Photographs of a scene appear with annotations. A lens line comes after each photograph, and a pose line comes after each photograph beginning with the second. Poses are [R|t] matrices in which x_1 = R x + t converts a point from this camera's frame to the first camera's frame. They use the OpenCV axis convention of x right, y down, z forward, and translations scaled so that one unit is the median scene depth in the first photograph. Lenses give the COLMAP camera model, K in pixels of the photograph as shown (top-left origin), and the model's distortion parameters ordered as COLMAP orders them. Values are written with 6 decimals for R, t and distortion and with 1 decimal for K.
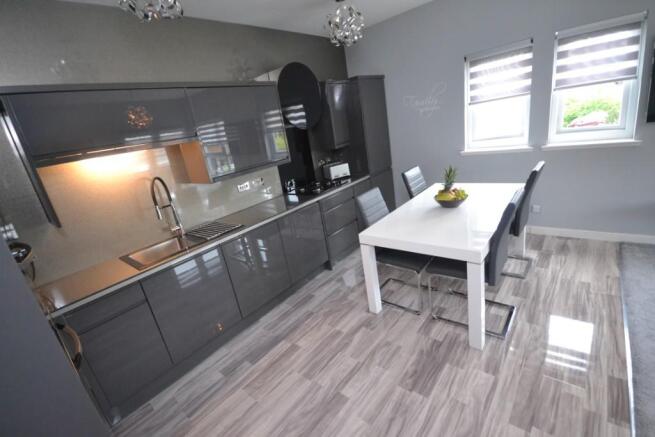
lens RADIAL K [[294.4, 0, 327.5], [0, 294.4, 218.5], [0, 0, 1]] dist [0.007540, -0.013740]
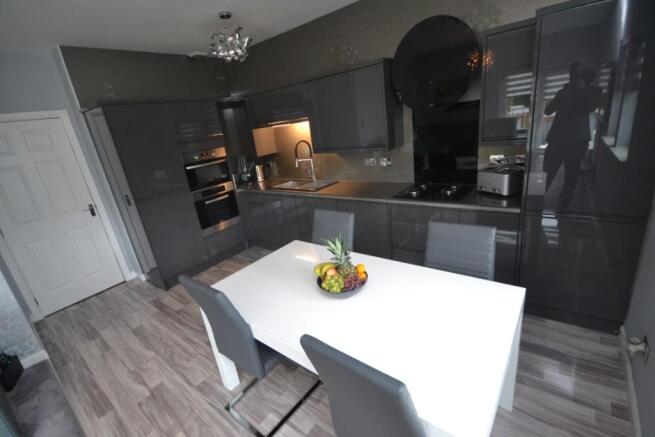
lens RADIAL K [[294.4, 0, 327.5], [0, 294.4, 218.5], [0, 0, 1]] dist [0.007540, -0.013740]
pose [[0.049878, 0.469812, -0.881356, 0.921313], [-0.184368, 0.871620, 0.454188, -0.473000], [0.981591, 0.139840, 0.130093, 0.889358]]
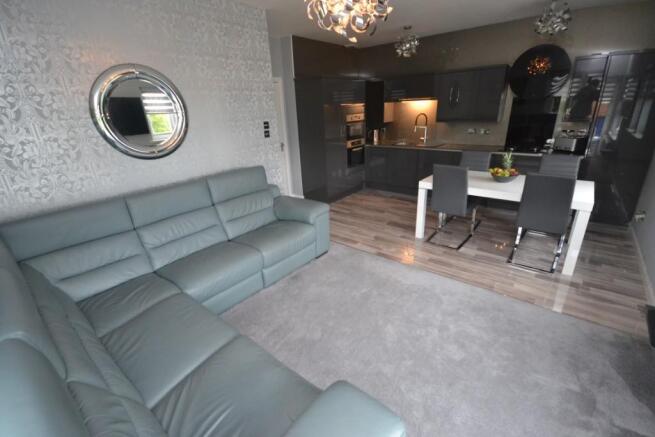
lens RADIAL K [[299.4, 0, 317.1], [0, 299.4, 222.8], [0, 0, 1]] dist [0.002903, -0.013654]
pose [[0.000731, 0.513396, -0.858151, 1.695522], [-0.256628, 0.829509, 0.496042, -0.346062], [0.966510, 0.219863, 0.132359, 0.068660]]
